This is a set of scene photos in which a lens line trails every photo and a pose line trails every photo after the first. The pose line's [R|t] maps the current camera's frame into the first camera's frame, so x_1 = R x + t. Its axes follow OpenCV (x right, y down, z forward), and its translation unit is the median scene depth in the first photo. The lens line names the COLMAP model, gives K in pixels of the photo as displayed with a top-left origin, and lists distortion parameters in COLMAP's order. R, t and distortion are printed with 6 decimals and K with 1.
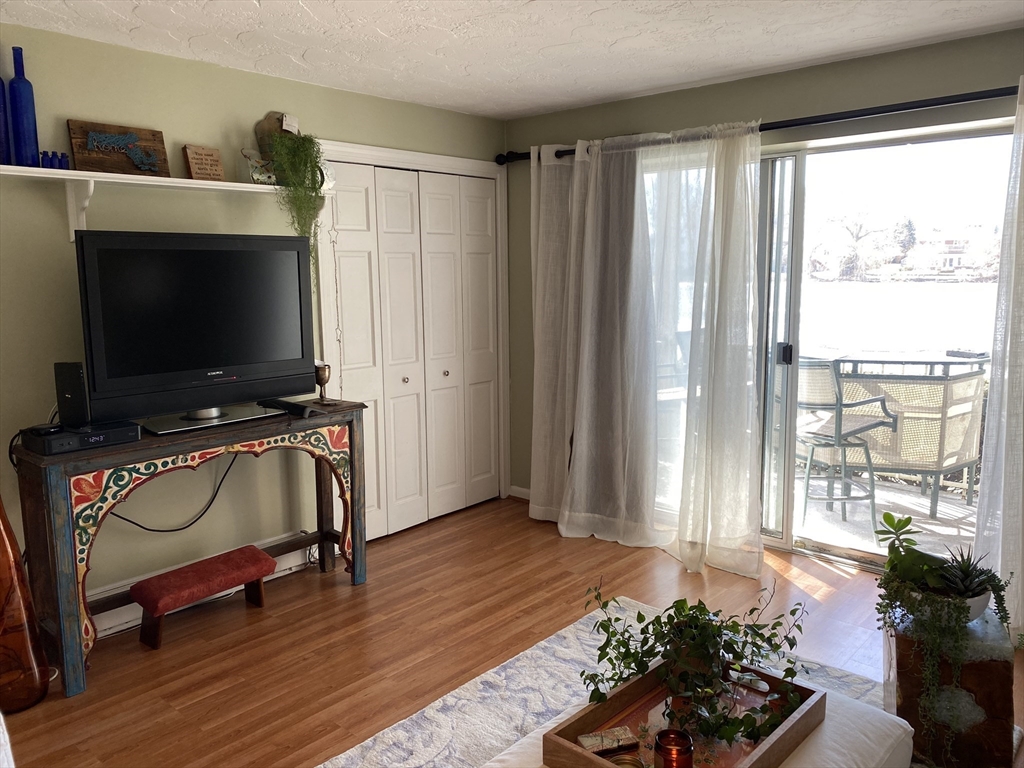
lens RADIAL K [[793.1, 0, 511.8], [0, 793.1, 382.4], [0, 0, 1]] dist [0.064017, -0.064134]
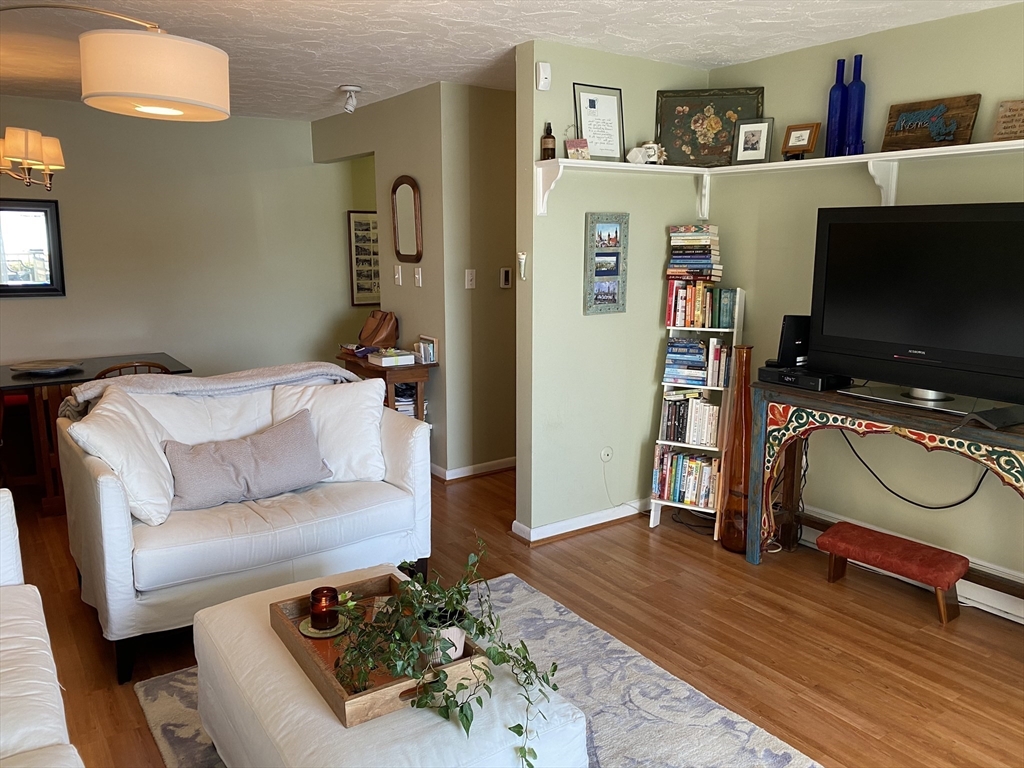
lens RADIAL K [[793.1, 0, 509.8], [0, 793.1, 383.4], [0, 0, 1]] dist [0.064017, -0.064134]
pose [[-0.222066, 0.197078, -0.954907, 0.728013], [-0.137950, 0.963158, 0.230862, -0.142765], [0.965223, 0.182996, -0.186698, 0.789451]]
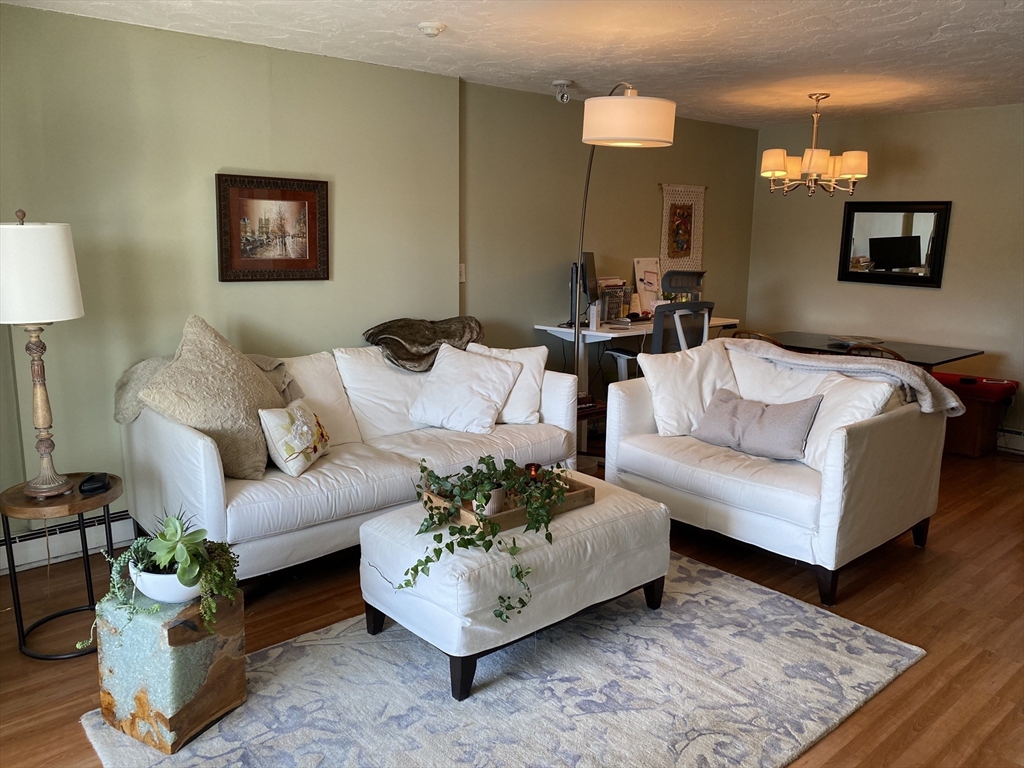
lens RADIAL K [[793.1, 0, 517.5], [0, 793.1, 385.6], [0, 0, 1]] dist [0.064017, -0.064134]
pose [[-0.992552, -0.017693, 0.120531, 0.000094], [0.023401, 0.943281, 0.331169, -0.230668], [-0.119554, 0.331523, -0.935841, 1.504569]]
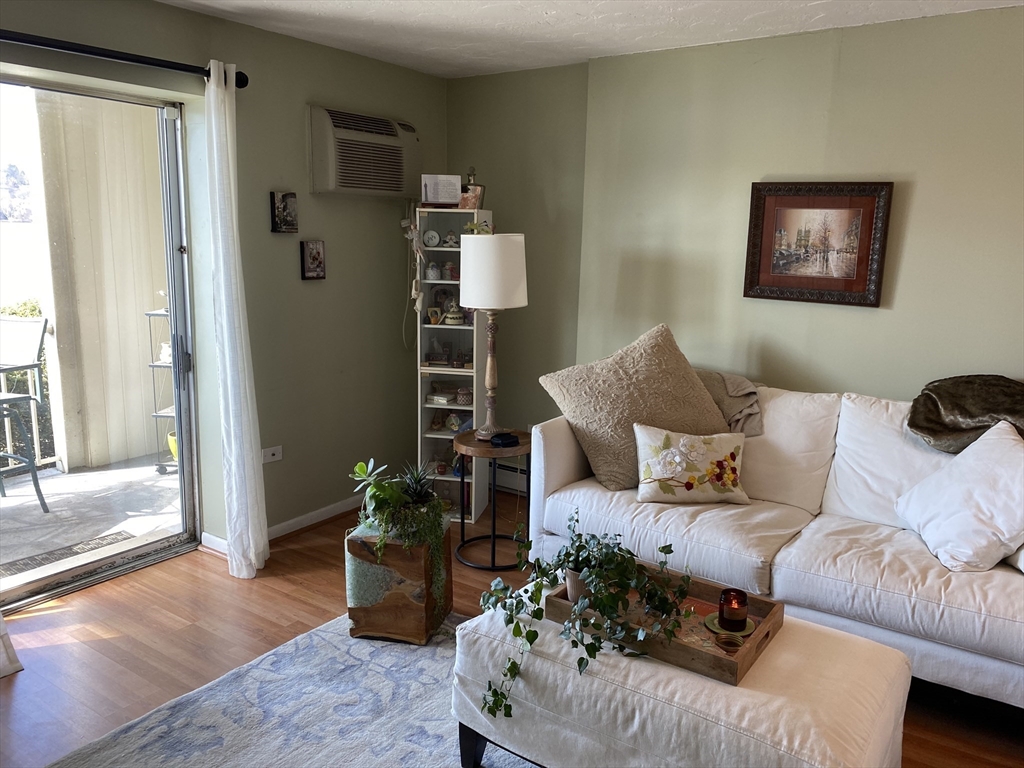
lens RADIAL K [[793.1, 0, 510.2], [0, 793.1, 378.7], [0, 0, 1]] dist [0.064017, -0.064134]
pose [[-0.130990, -0.178777, 0.975131, -0.537581], [0.126589, 0.972538, 0.195307, -0.132920], [-0.983268, 0.149024, -0.104762, 0.789160]]
